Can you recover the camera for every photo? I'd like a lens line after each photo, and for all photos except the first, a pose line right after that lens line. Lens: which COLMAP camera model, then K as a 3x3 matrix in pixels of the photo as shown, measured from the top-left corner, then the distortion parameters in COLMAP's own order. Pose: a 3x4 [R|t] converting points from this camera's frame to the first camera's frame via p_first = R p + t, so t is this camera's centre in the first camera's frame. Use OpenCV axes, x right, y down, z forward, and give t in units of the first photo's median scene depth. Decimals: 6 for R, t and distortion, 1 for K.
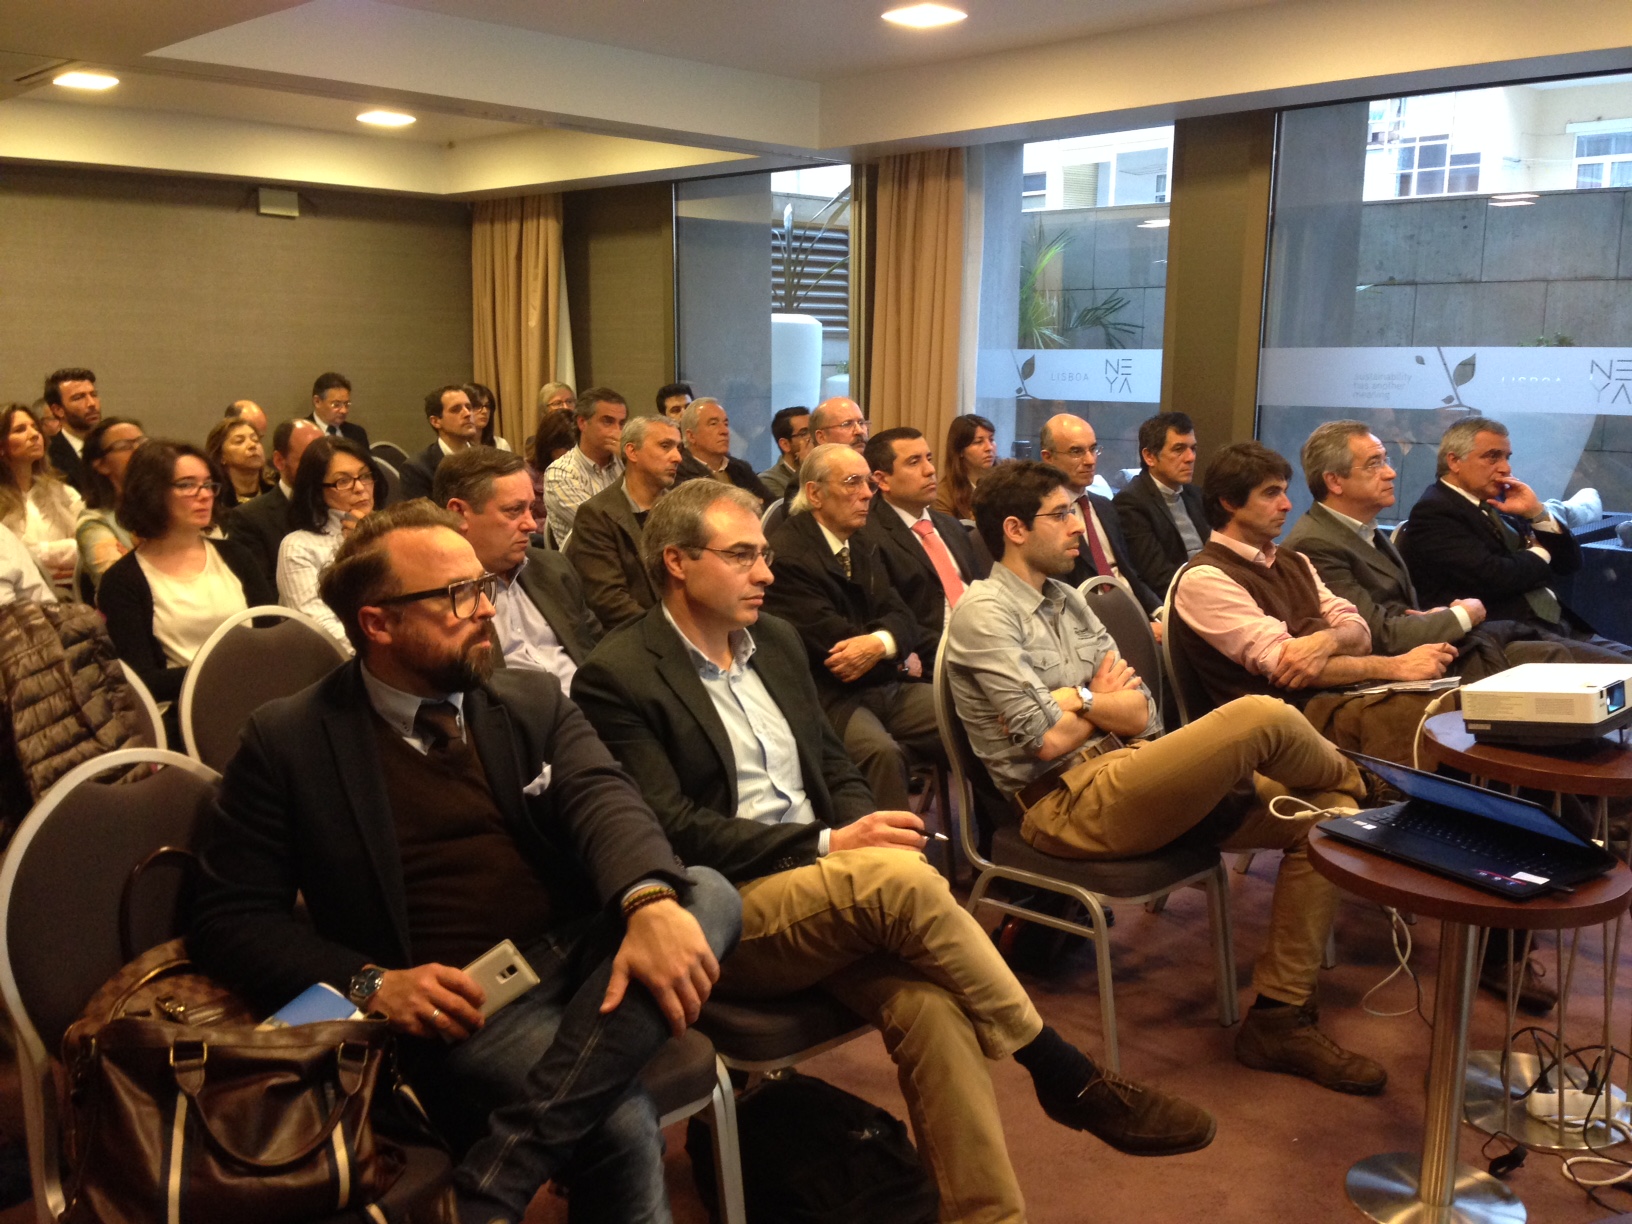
lens RADIAL K [[1480.4, 0, 815.9], [0, 1480.4, 606.3], [0, 0, 1]] dist [0.135192, -0.222605]
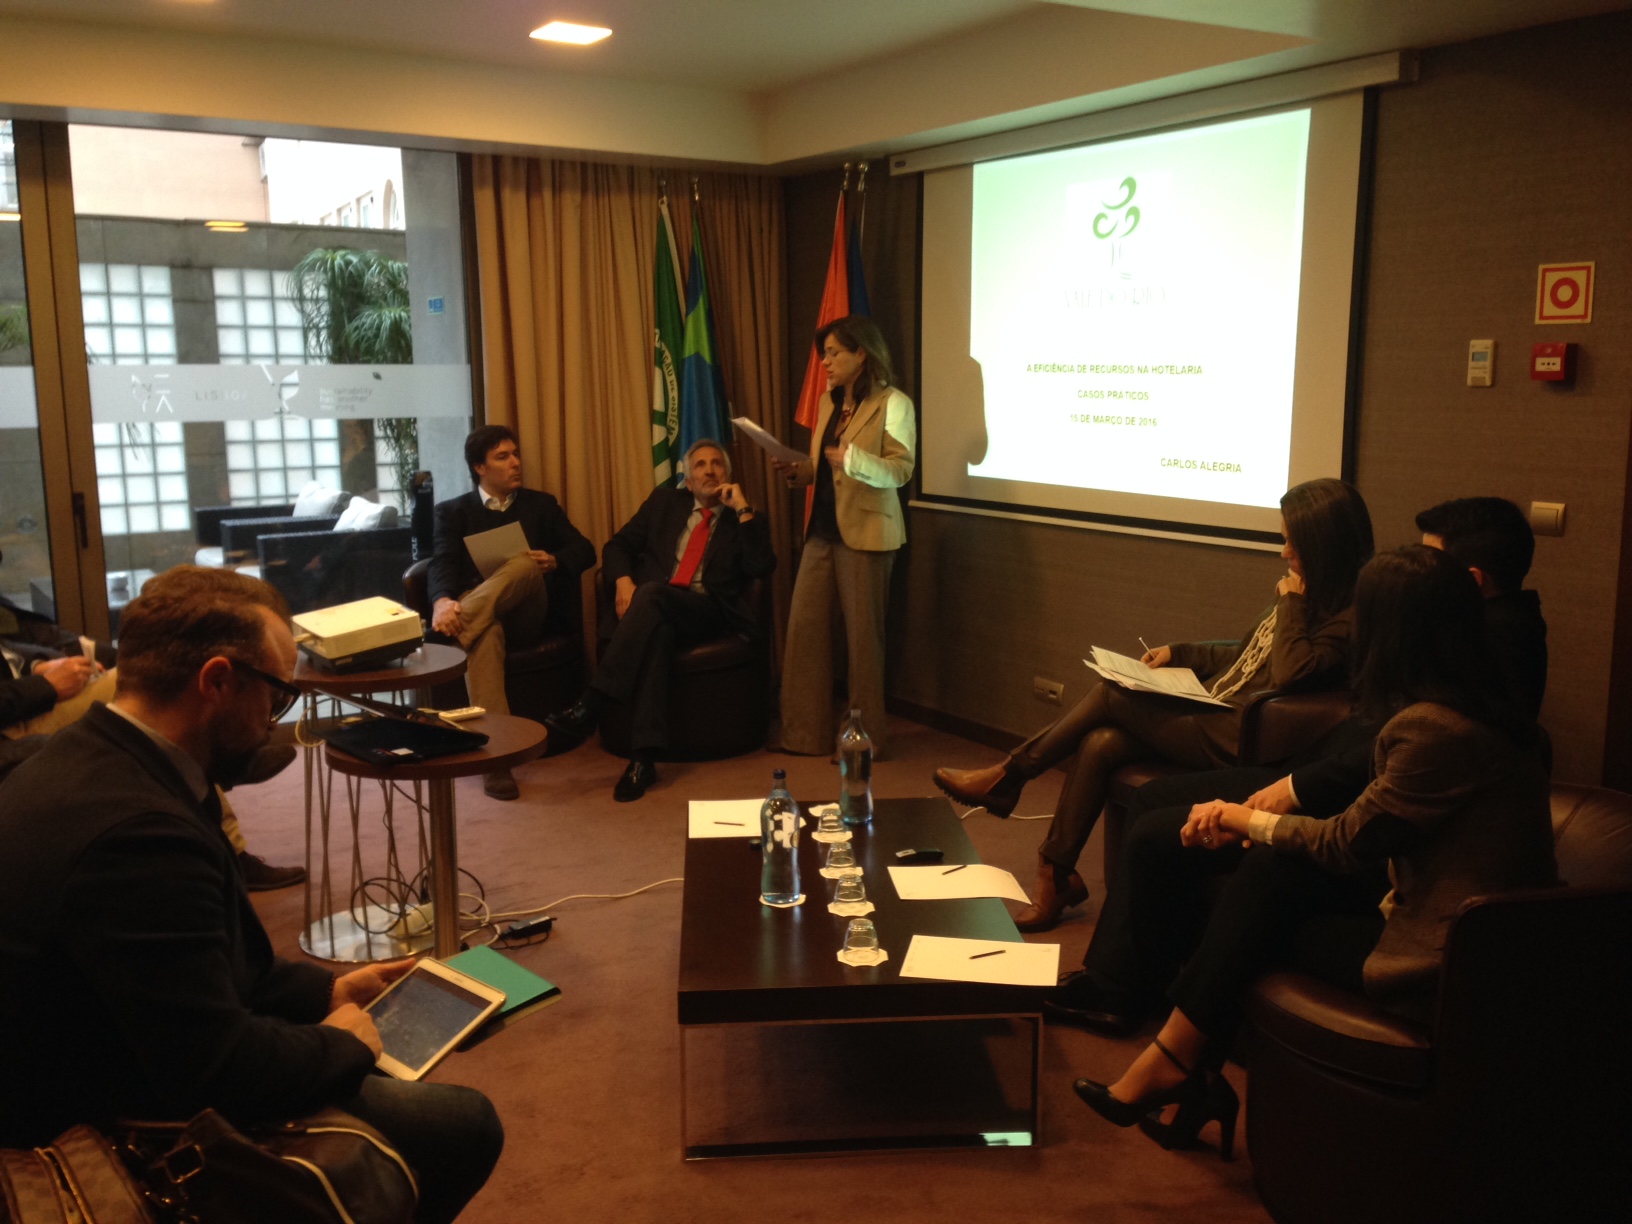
lens RADIAL K [[1480.4, 0, 815.9], [0, 1480.4, 606.3], [0, 0, 1]] dist [0.135192, -0.222605]
pose [[0.207284, -0.164986, 0.964268, -0.322095], [0.172587, 0.976383, 0.129959, -0.028888], [-0.962937, 0.139482, 0.230863, 0.134459]]
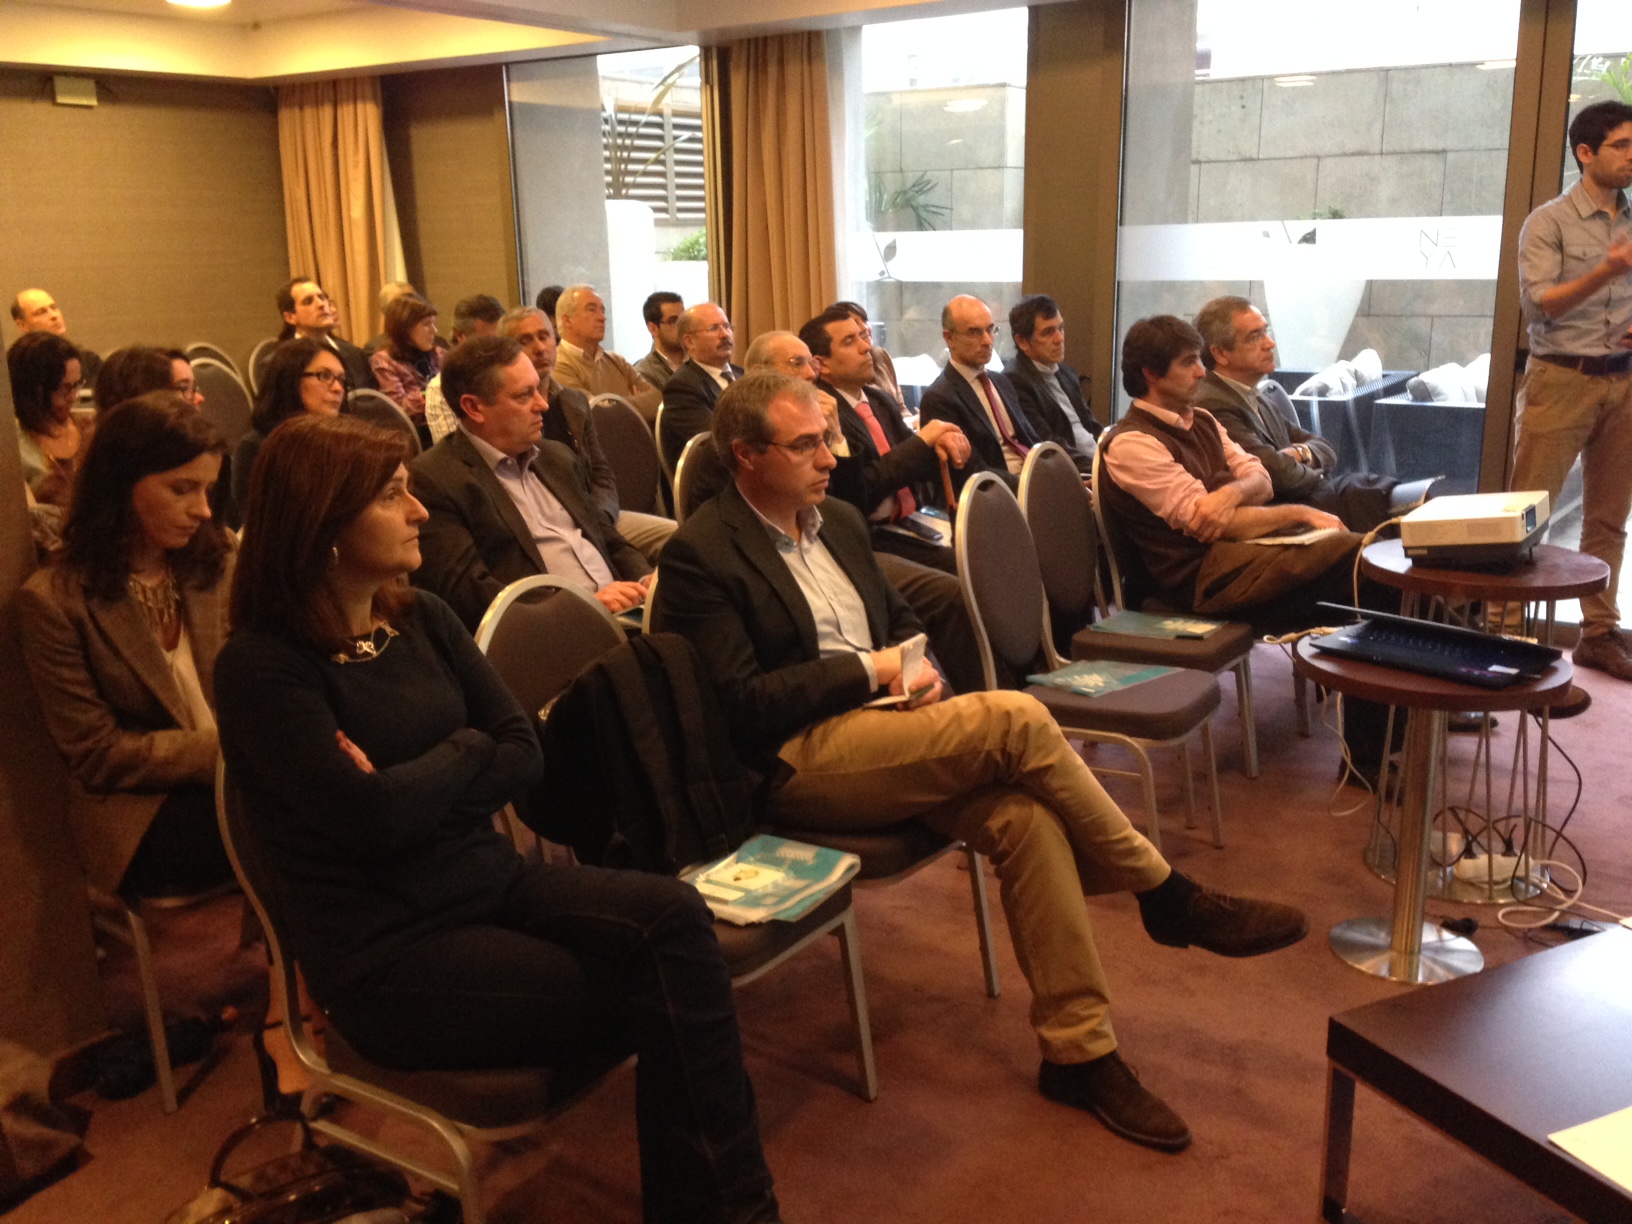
lens RADIAL K [[1480.4, 0, 815.9], [0, 1480.4, 606.3], [0, 0, 1]] dist [0.135192, -0.222605]
pose [[0.985038, -0.062742, 0.160511, -0.091804], [0.050943, 0.995760, 0.076599, 0.004172], [-0.164636, -0.067276, 0.984057, -0.029105]]
